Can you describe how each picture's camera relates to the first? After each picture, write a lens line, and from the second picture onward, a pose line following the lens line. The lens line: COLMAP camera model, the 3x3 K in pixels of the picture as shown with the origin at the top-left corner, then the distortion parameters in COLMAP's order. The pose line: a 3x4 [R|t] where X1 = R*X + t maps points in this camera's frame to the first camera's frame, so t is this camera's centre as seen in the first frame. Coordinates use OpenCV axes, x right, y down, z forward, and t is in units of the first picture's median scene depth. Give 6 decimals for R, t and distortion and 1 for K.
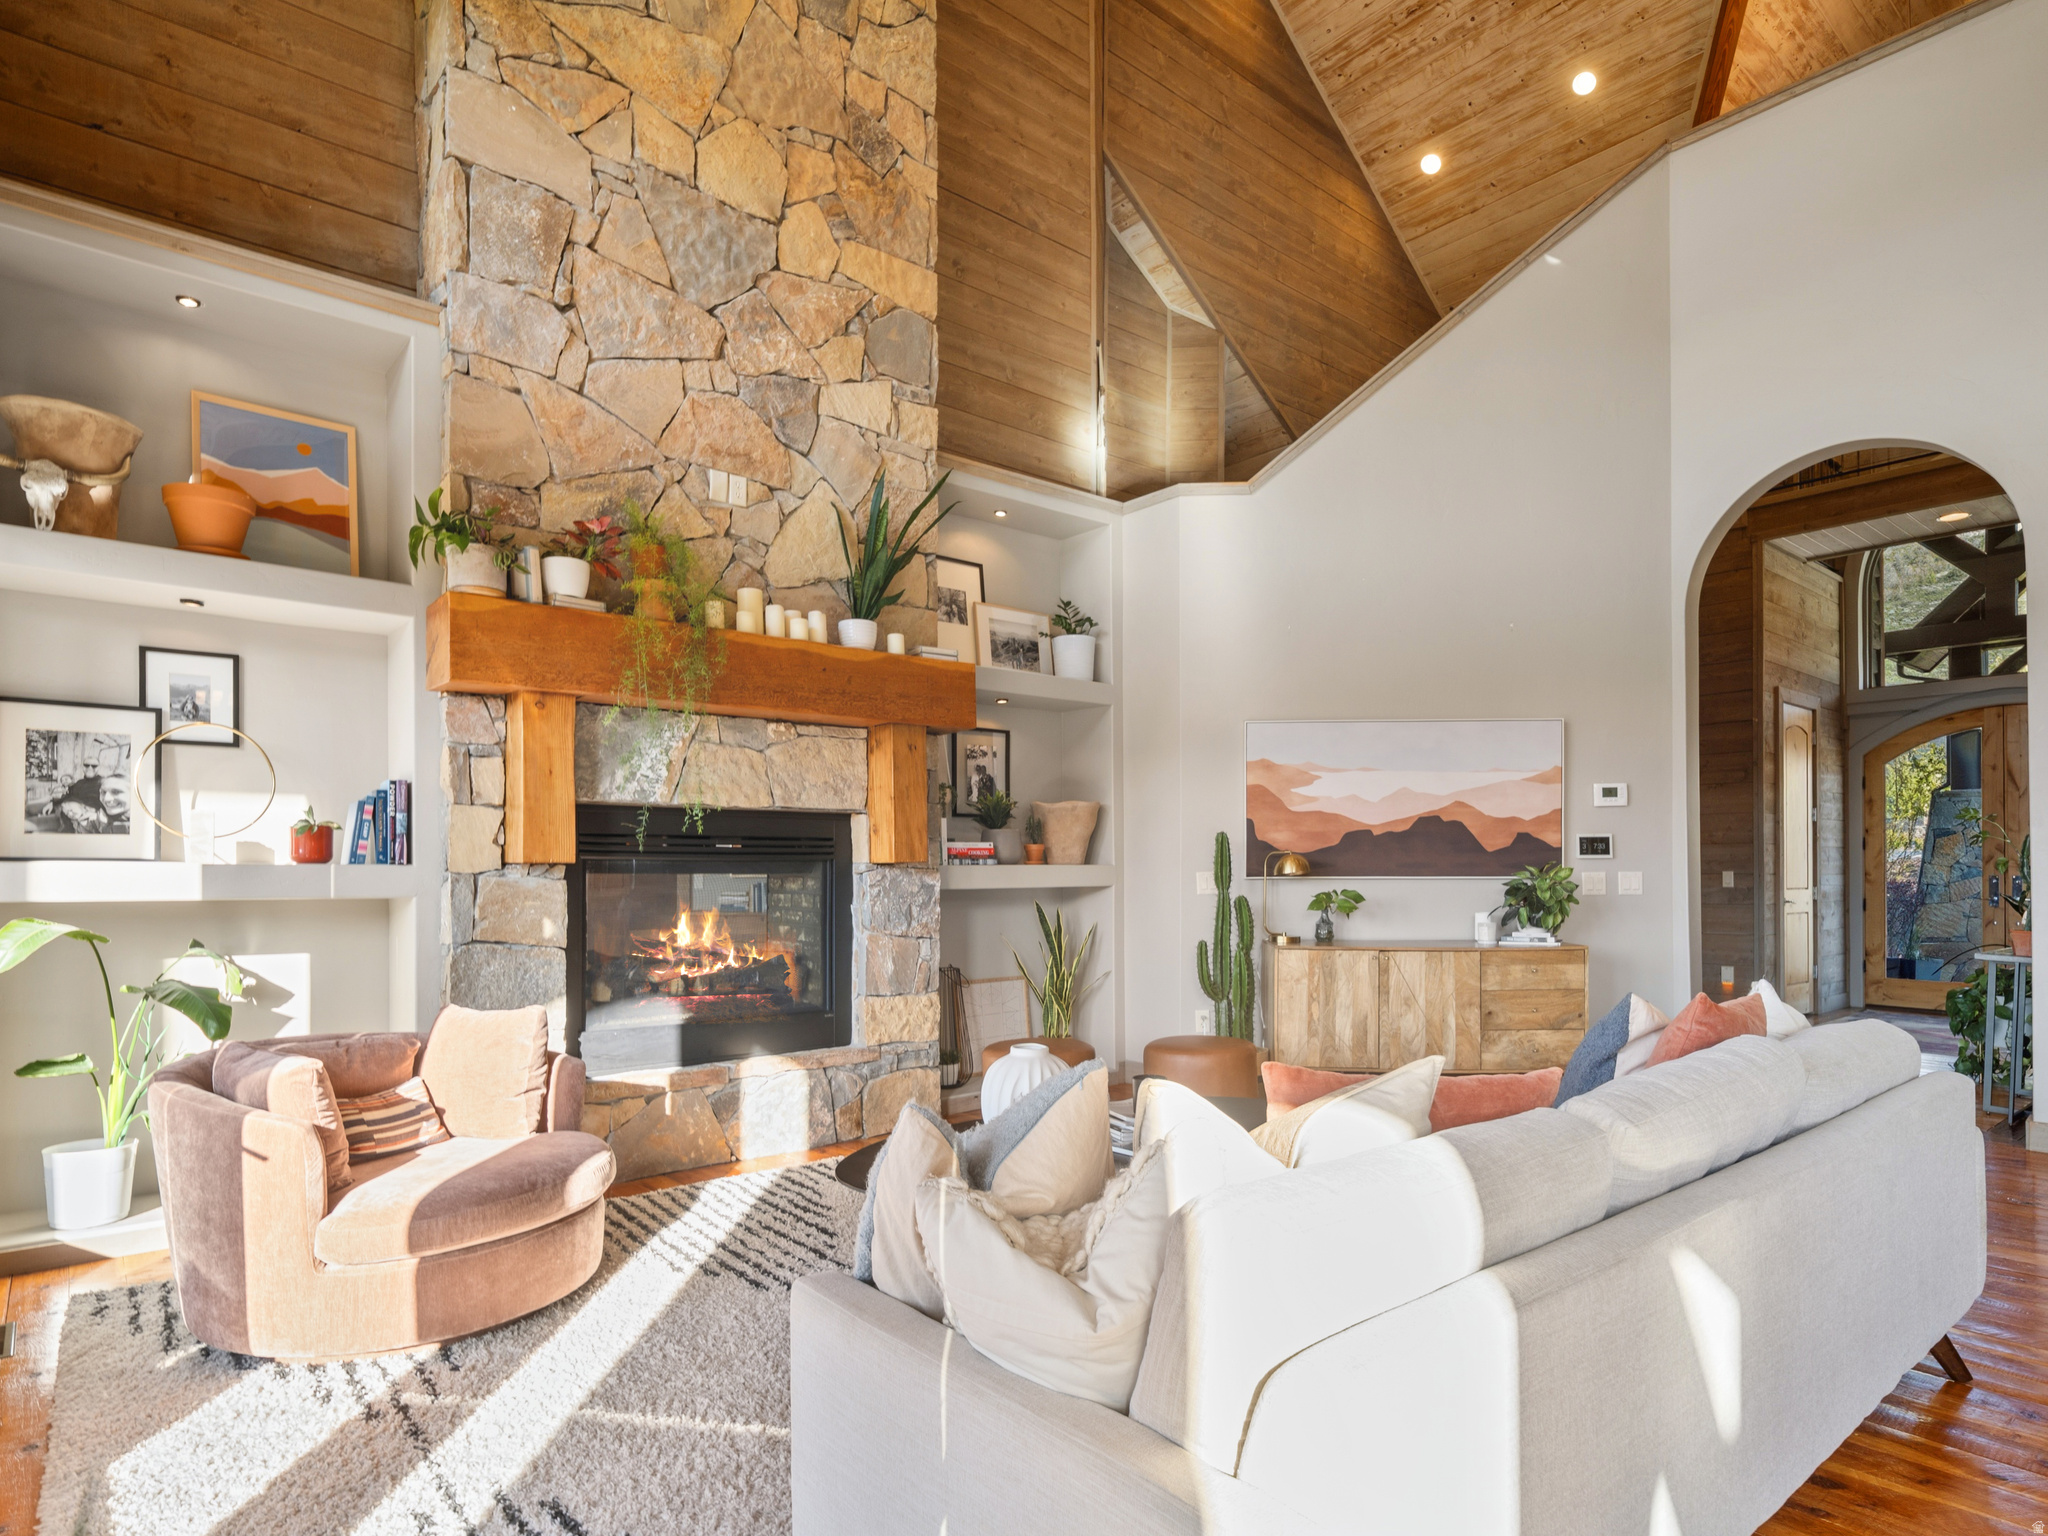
lens RADIAL K [[1143.6, 0, 1019.9], [0, 1143.6, 857.7], [0, 0, 1]] dist [0.007618, 0.000388]
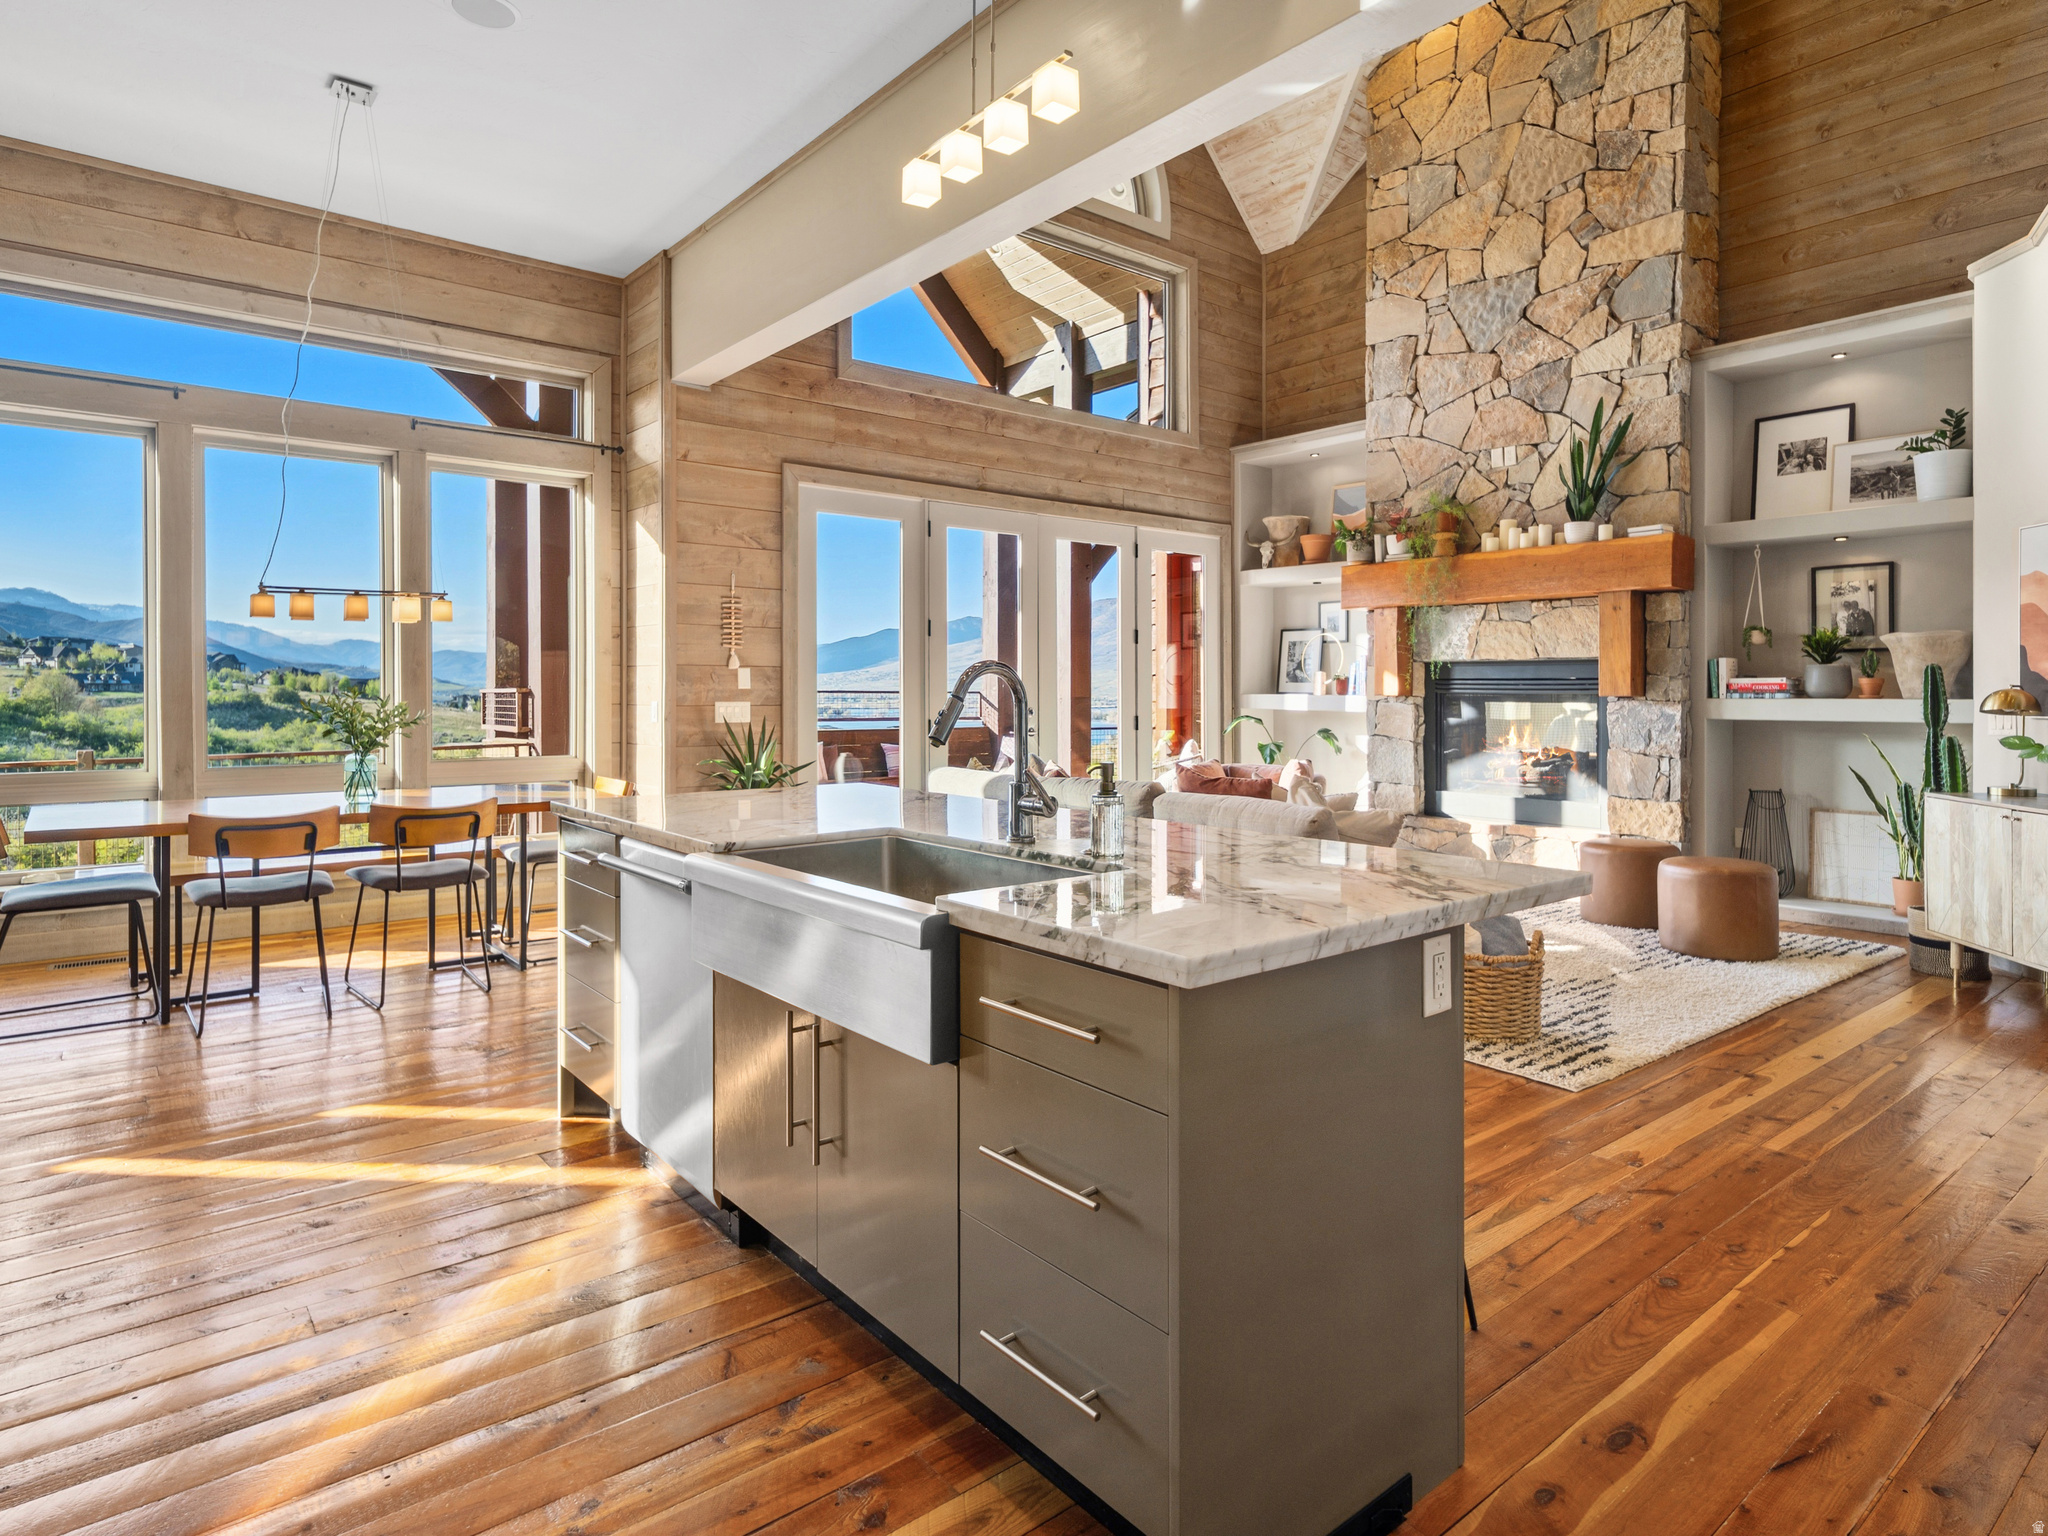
lens RADIAL K [[1142.2, 0, 1038.7], [0, 1142.2, 692.3], [0, 0, 1]] dist [0.005292, 0.000202]
pose [[-0.013032, 0.003200, -0.999910, 1.343699], [0.005569, 0.999980, 0.003128, -0.008744], [0.999900, -0.005528, -0.013049, 0.388282]]
